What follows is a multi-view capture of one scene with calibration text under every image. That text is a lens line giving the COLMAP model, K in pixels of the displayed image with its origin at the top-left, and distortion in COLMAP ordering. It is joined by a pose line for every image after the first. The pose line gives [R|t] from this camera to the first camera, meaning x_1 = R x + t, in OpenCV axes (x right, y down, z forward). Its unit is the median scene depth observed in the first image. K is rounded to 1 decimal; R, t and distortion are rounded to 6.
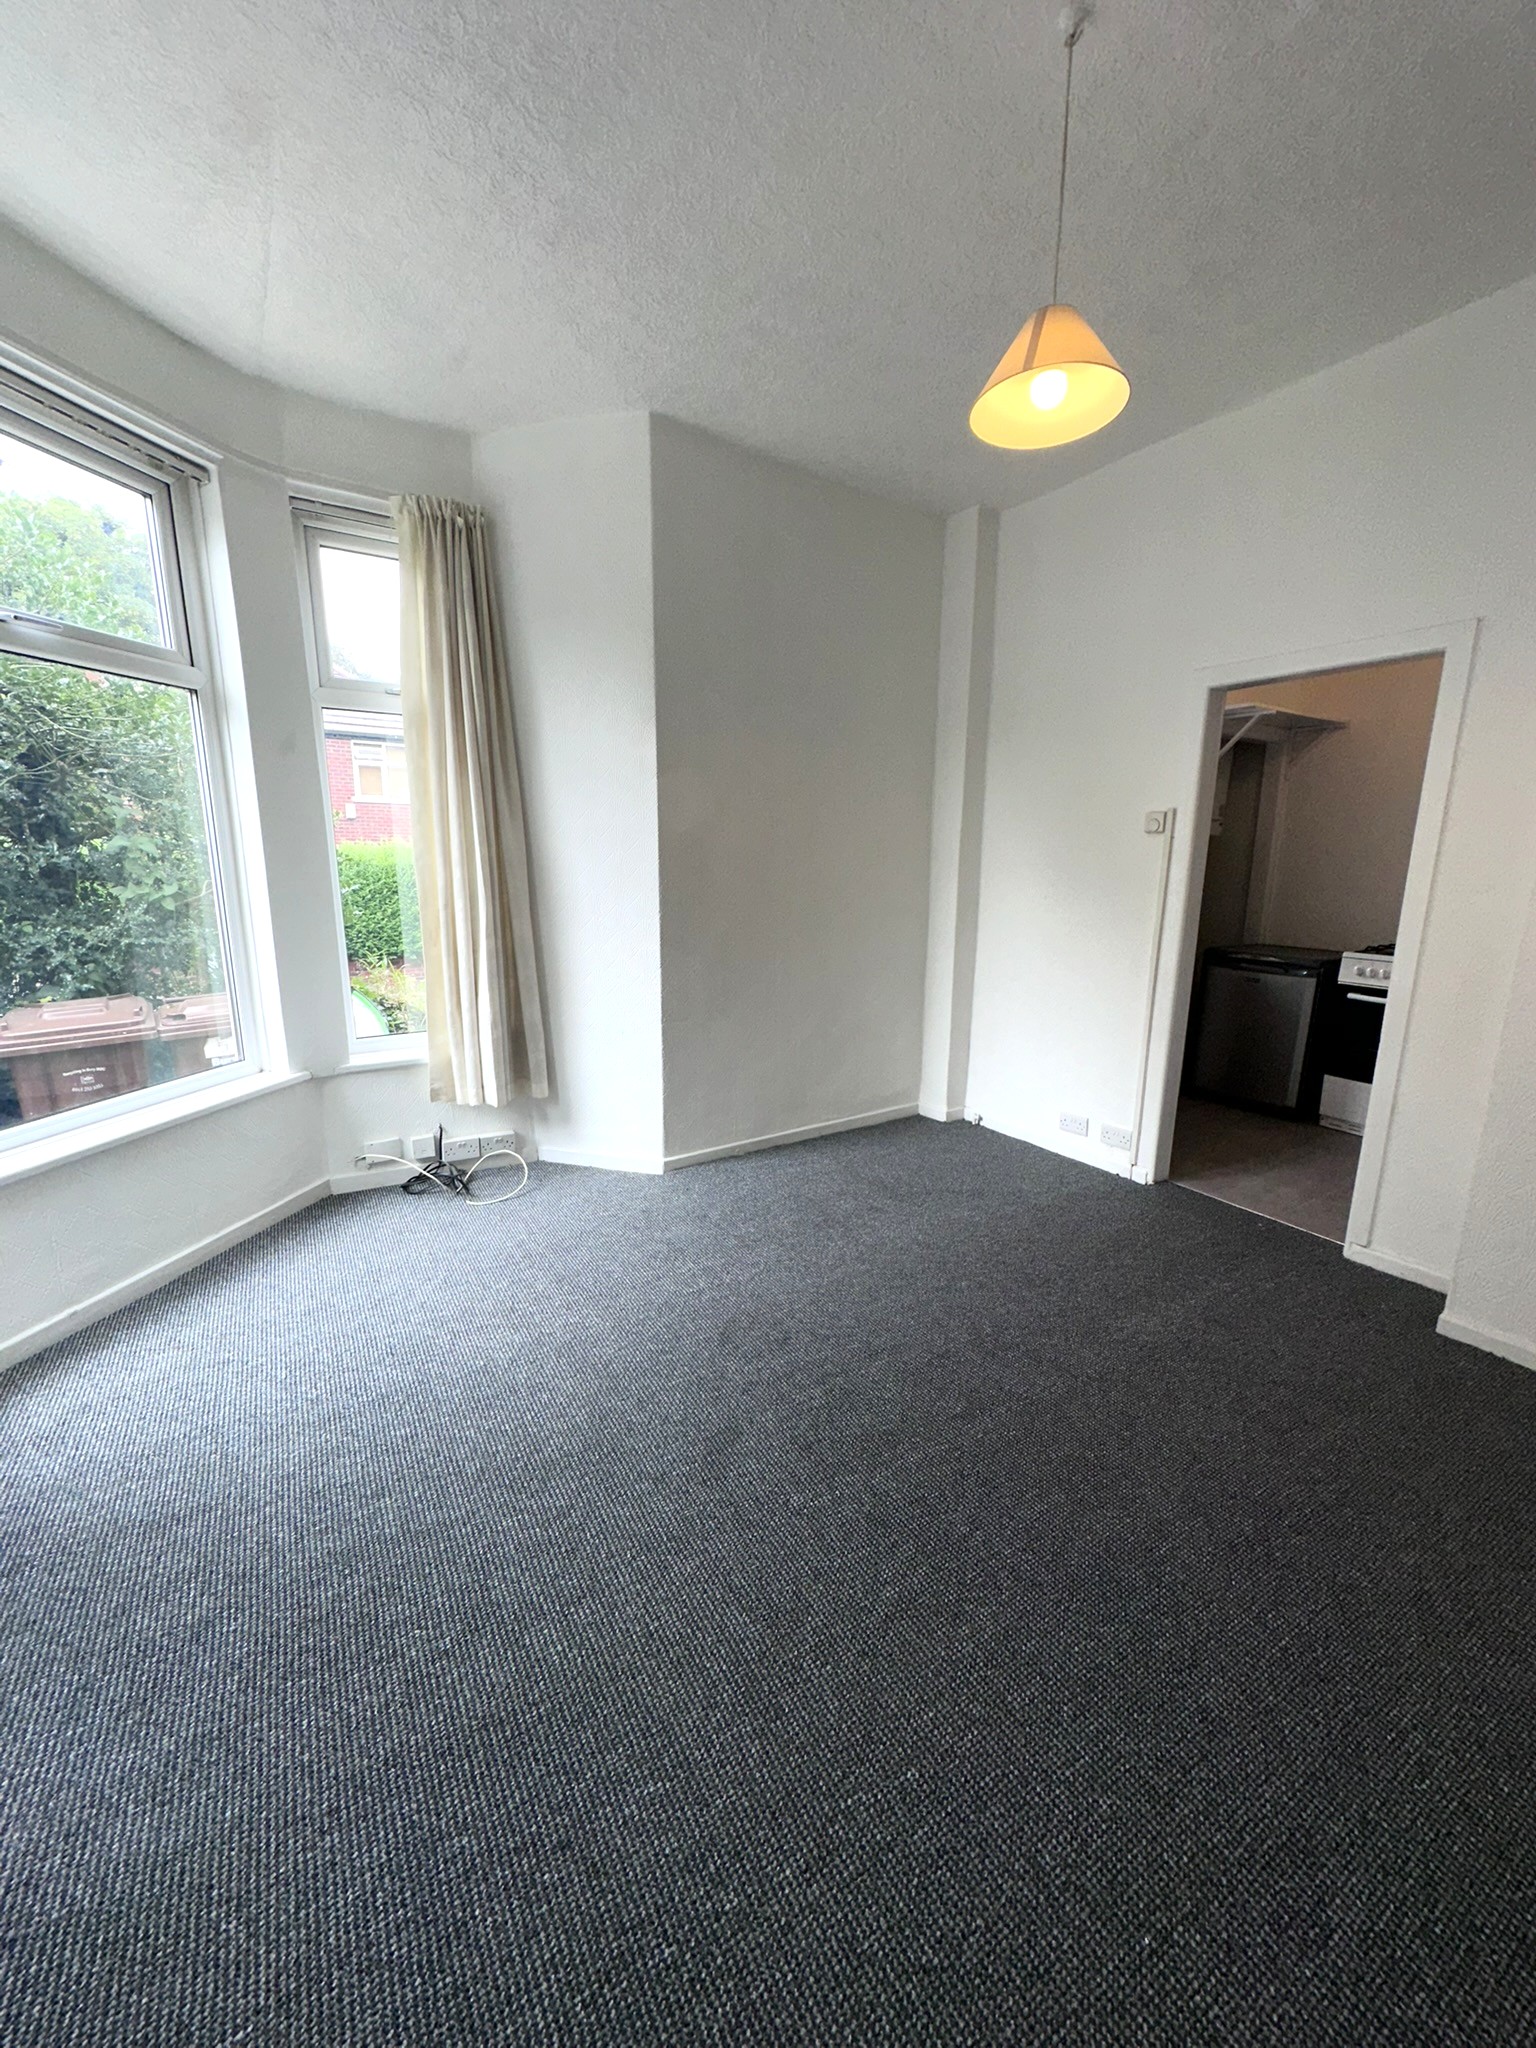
lens RADIAL K [[826.3, 0, 769.8], [0, 826.3, 1022.9], [0, 0, 1]] dist [-0.001012, 0.001103]
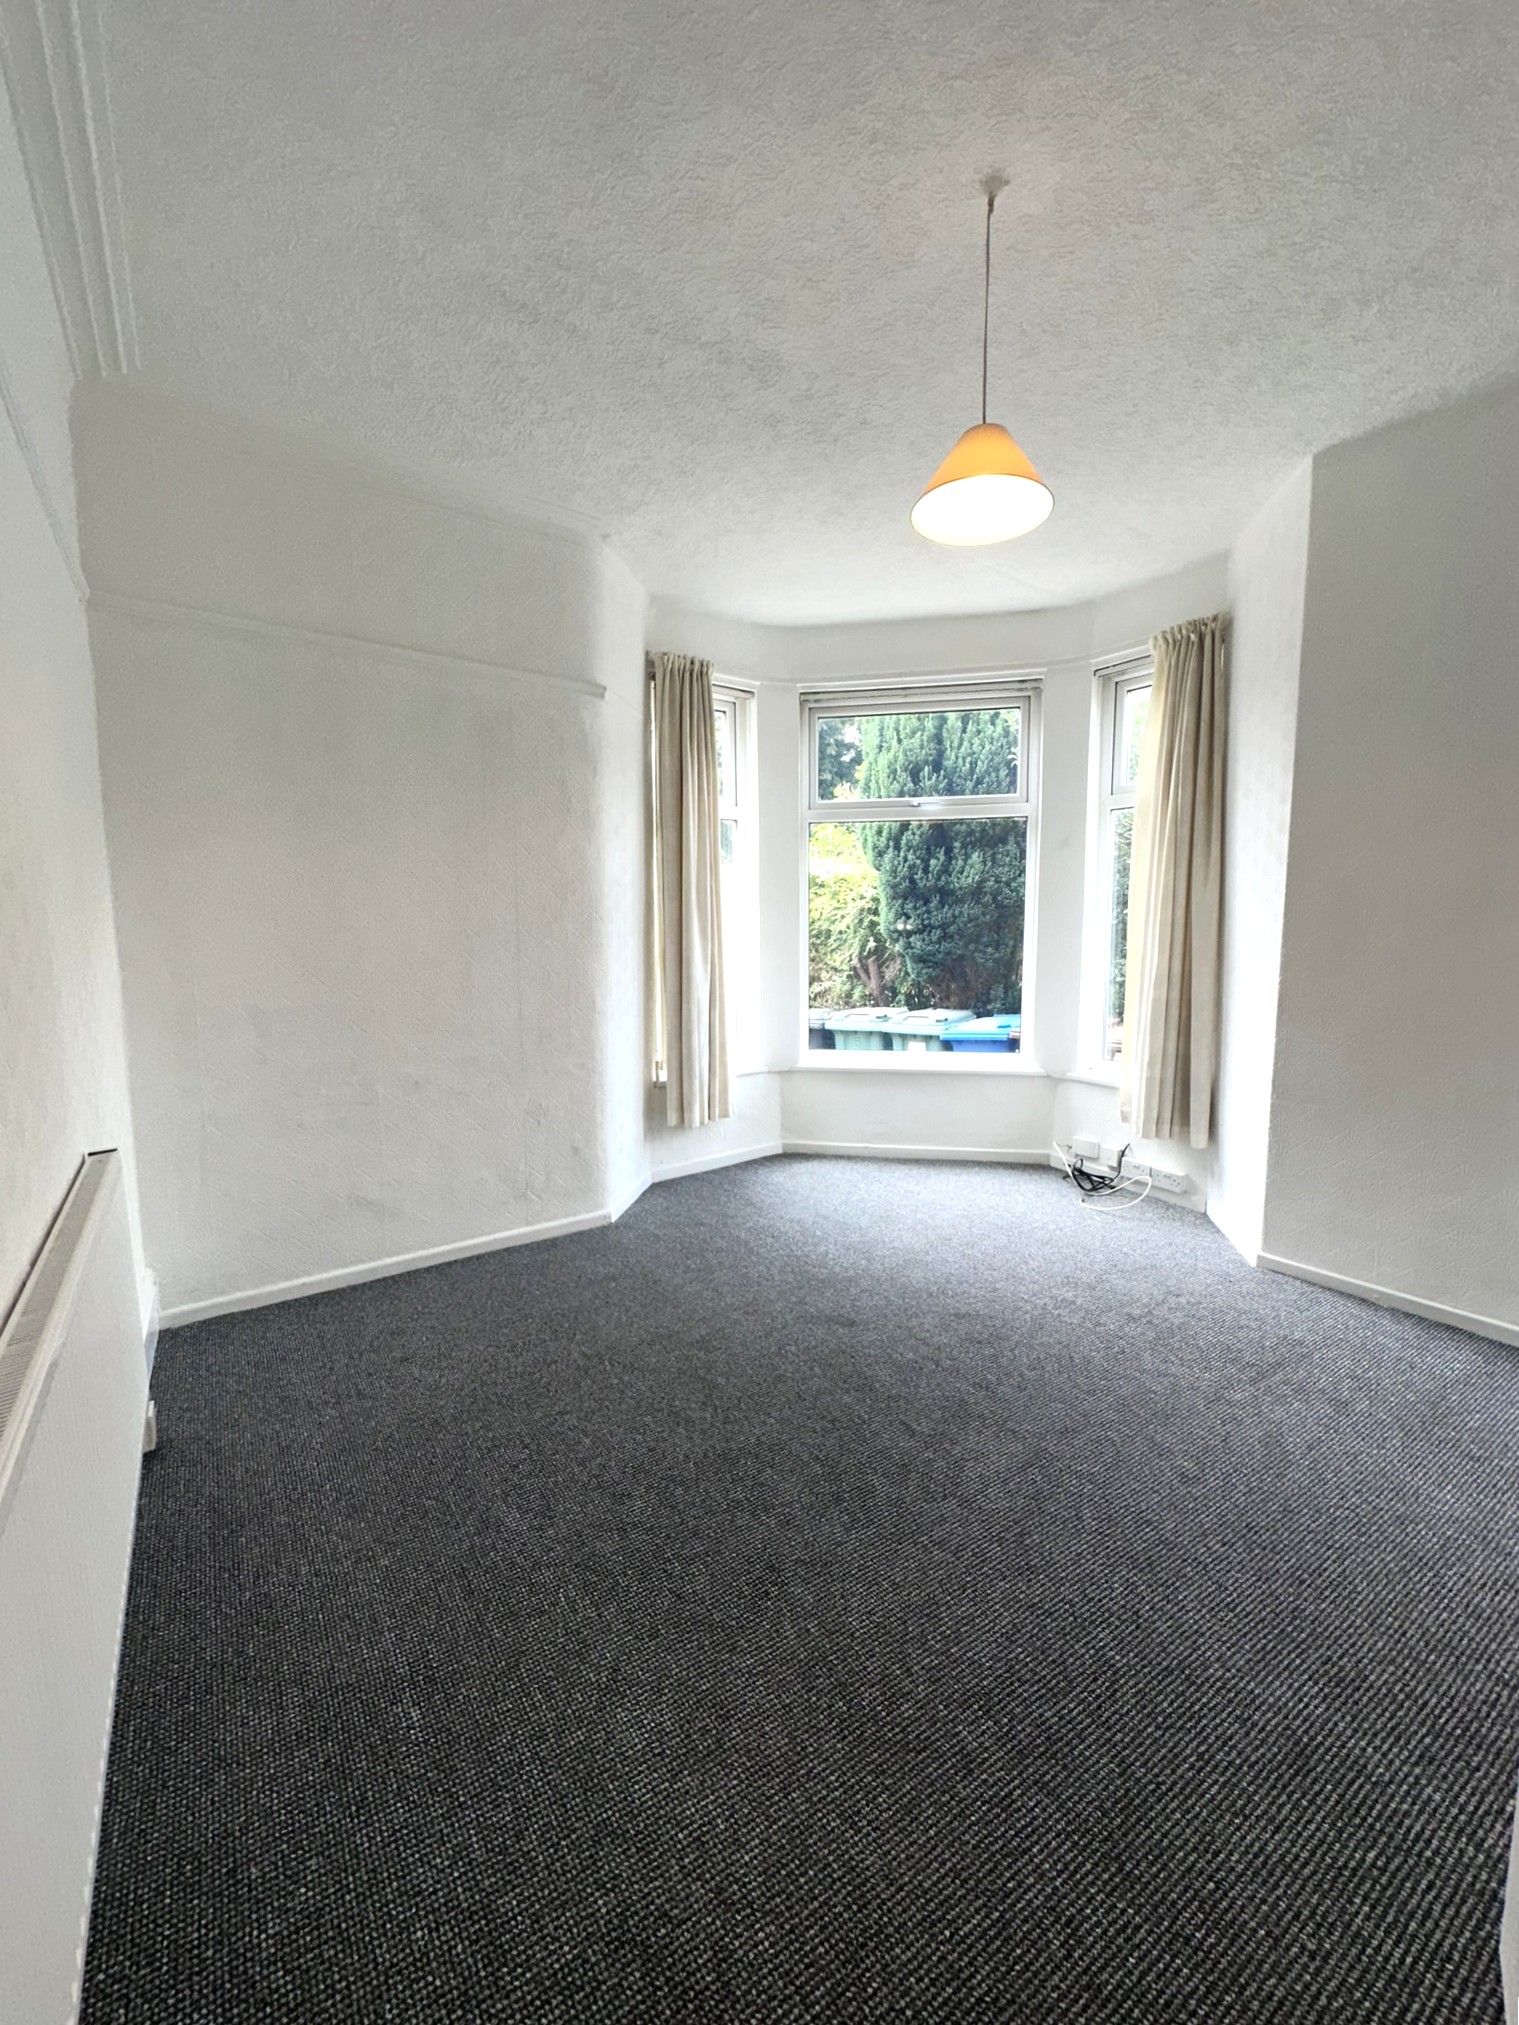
lens RADIAL K [[817.0, 0, 767.8], [0, 817.0, 1014.3], [0, 0, 1]] dist [-0.001012, 0.001103]
pose [[0.051226, 0.109782, -0.992635, 0.792224], [-0.196293, 0.975658, 0.097775, -0.076703], [0.979206, 0.189838, 0.071528, 0.420991]]
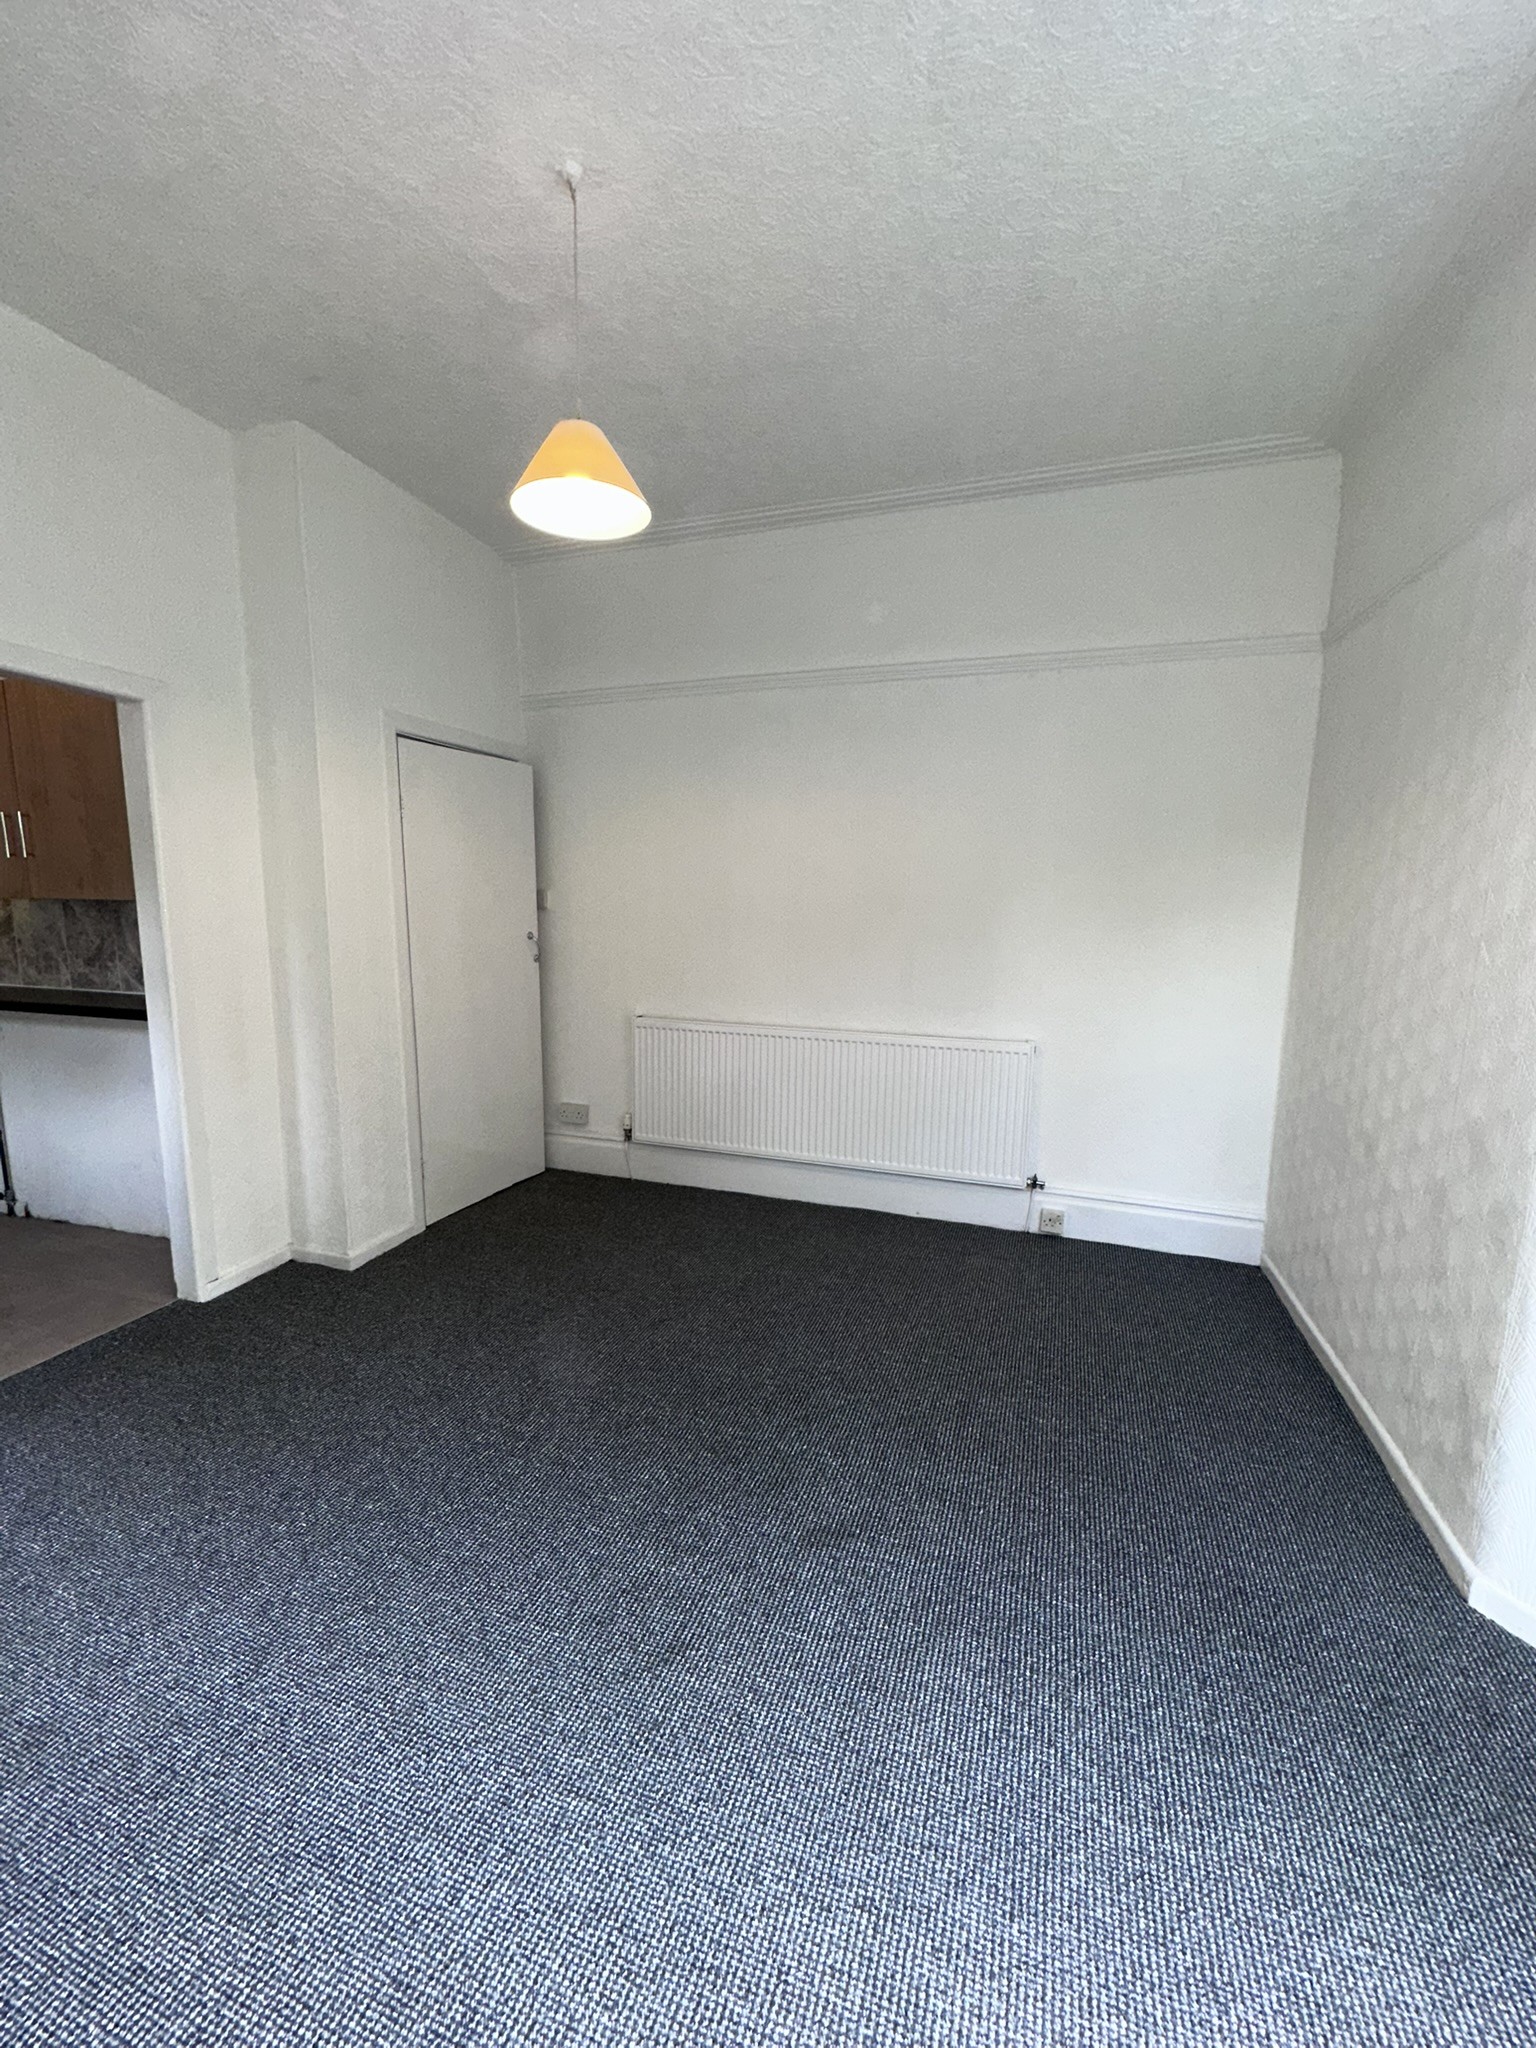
lens RADIAL K [[826.3, 0, 735.8], [0, 826.3, 1028.7], [0, 0, 1]] dist [-0.001012, 0.001103]
pose [[-0.617514, -0.136700, 0.774590, -0.384617], [0.144136, 0.948440, 0.282289, -0.197136], [-0.773241, 0.285964, -0.565971, 0.897614]]
